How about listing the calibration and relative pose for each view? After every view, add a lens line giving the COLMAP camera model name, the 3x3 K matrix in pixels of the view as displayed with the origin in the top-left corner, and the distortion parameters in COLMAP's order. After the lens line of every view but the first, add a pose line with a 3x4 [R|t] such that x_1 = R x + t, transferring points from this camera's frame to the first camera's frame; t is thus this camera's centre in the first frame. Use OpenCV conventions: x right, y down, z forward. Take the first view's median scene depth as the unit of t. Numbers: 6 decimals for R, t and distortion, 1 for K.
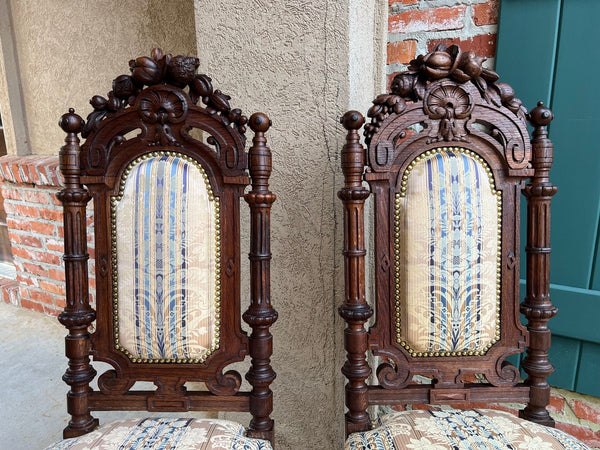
lens RADIAL K [[452.7, 0, 300.3], [0, 452.7, 226.9], [0, 0, 1]] dist [0.053318, -0.063222]
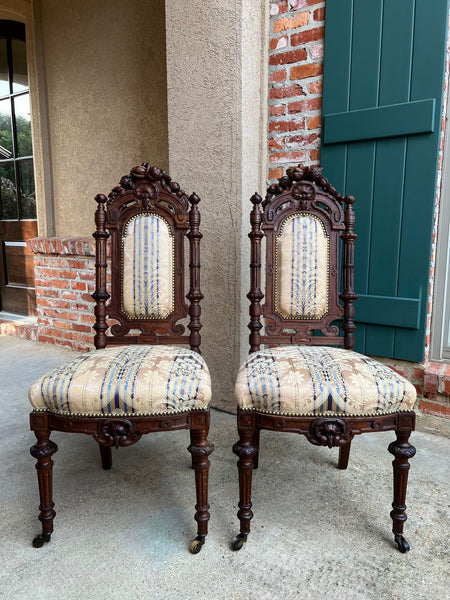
lens RADIAL K [[452.7, 0, 230.4], [0, 452.7, 299.0], [0, 0, 1]] dist [0.053318, -0.063222]
pose [[0.997896, 0.025914, -0.059435, 0.220206], [-0.031291, 0.995322, -0.091402, 0.435652], [0.056788, 0.093069, 0.994039, -1.159191]]
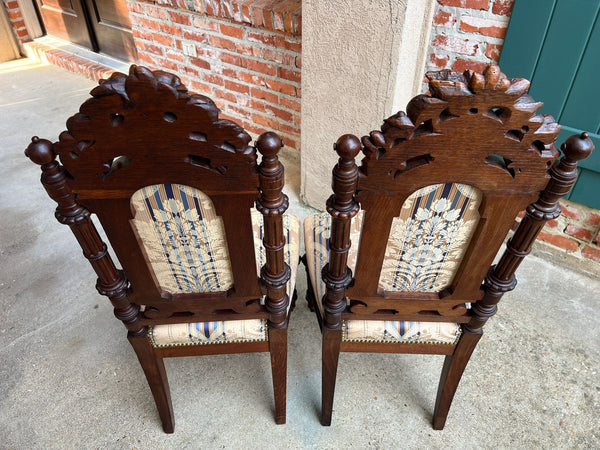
lens RADIAL K [[452.7, 0, 296.1], [0, 452.7, 221.6], [0, 0, 1]] dist [0.053318, -0.063222]
pose [[0.988879, 0.095974, -0.113607, -0.012411], [-0.040678, 0.909320, 0.414105, -0.197047], [0.143048, -0.404879, 0.903112, -0.751773]]
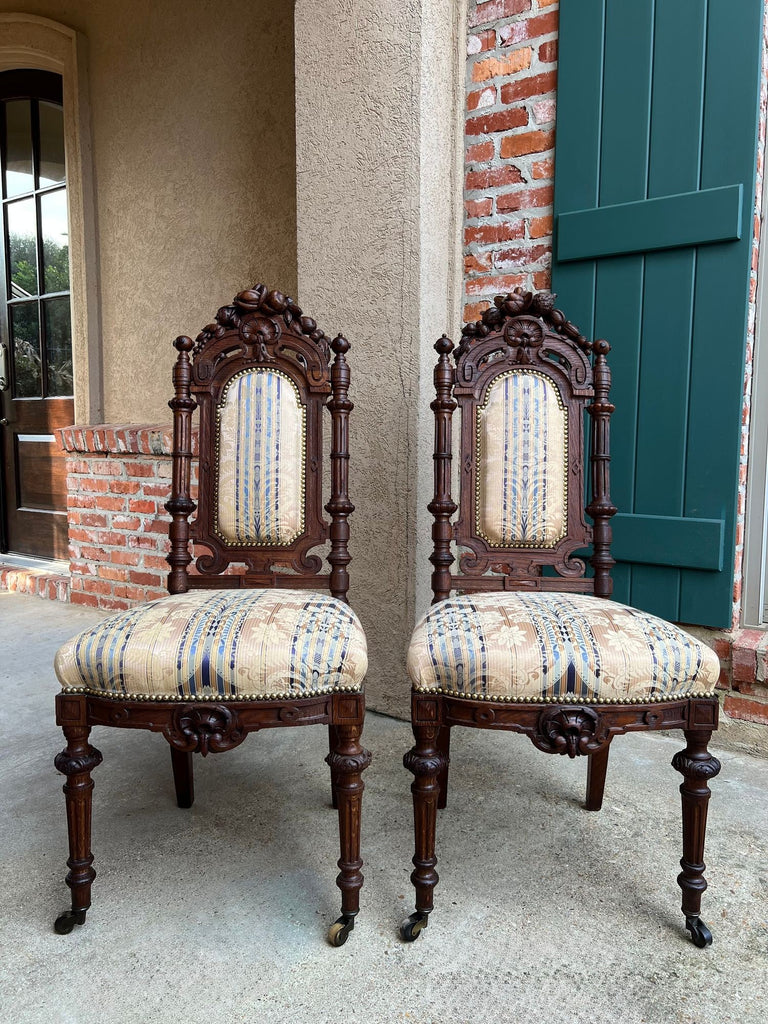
lens RADIAL K [[772.6, 0, 393.9], [0, 772.6, 507.4], [0, 0, 1]] dist [0.053318, -0.063222]
pose [[0.997447, 0.027619, -0.065858, 0.217385], [-0.036884, 0.988904, -0.143904, 0.525749], [0.061153, 0.145966, 0.987398, -1.157568]]
